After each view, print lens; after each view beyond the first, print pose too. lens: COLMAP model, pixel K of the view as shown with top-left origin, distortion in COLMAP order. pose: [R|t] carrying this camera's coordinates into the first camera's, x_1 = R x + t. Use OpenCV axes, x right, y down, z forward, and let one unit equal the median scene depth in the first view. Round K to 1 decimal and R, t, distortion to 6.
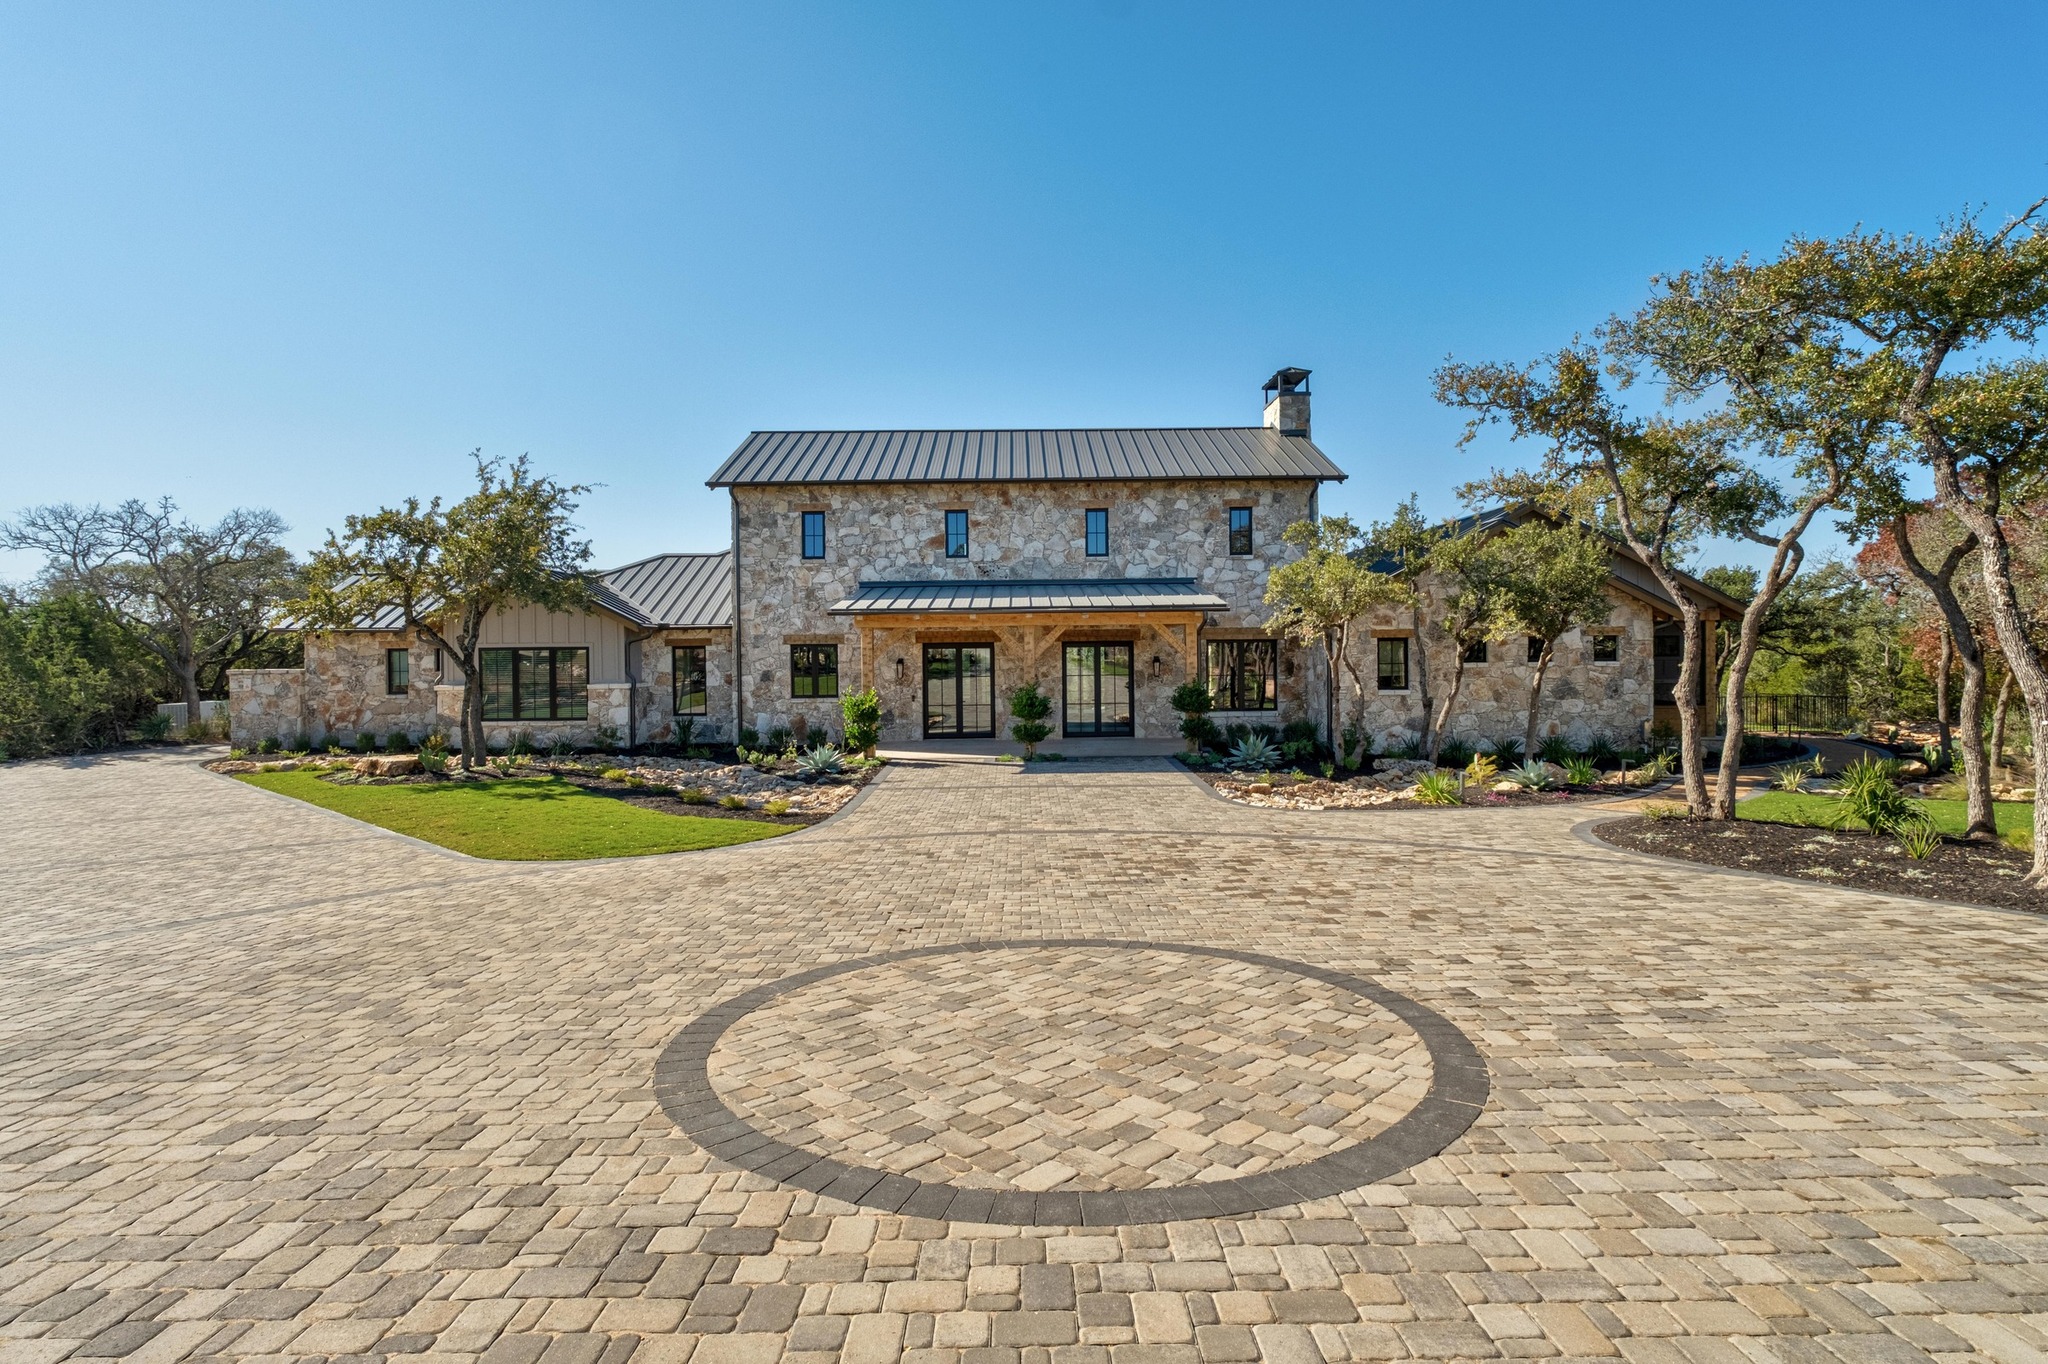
lens RADIAL K [[971.4, 0, 1024.0], [0, 971.4, 682.0], [0, 0, 1]] dist [-0.000540, 0.000176]
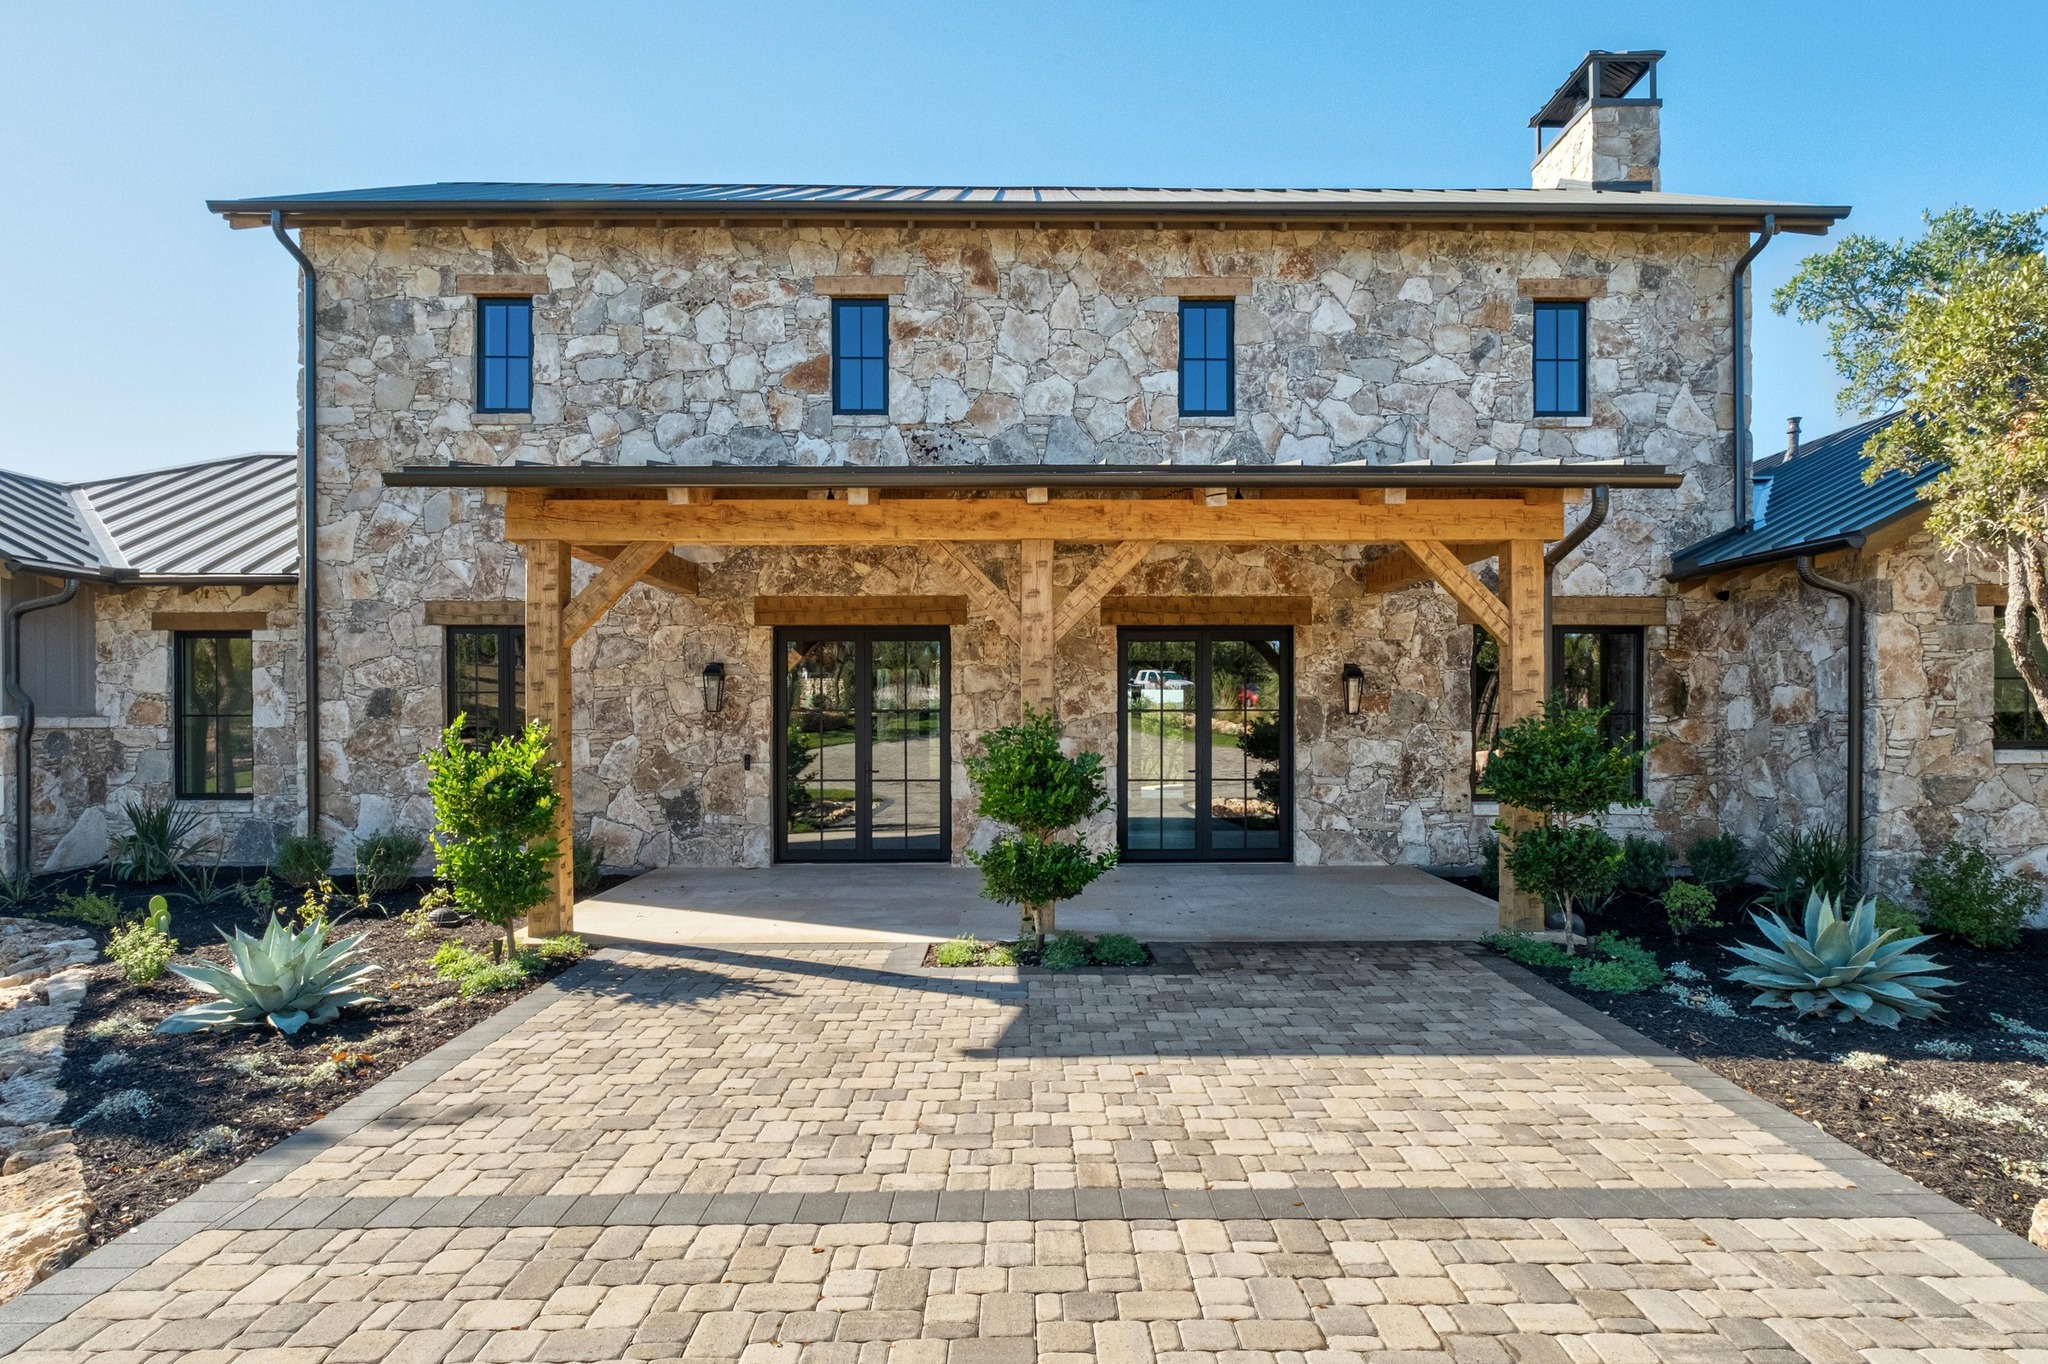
lens RADIAL K [[1068.9, 0, 1034.8], [0, 1068.9, 737.7], [0, 0, 1]] dist [-0.003233, -0.000403]
pose [[0.999937, 0.010075, 0.004892, 0.002912], [-0.009984, 0.999786, -0.018139, 0.013588], [-0.005074, 0.018089, 0.999824, 0.558911]]
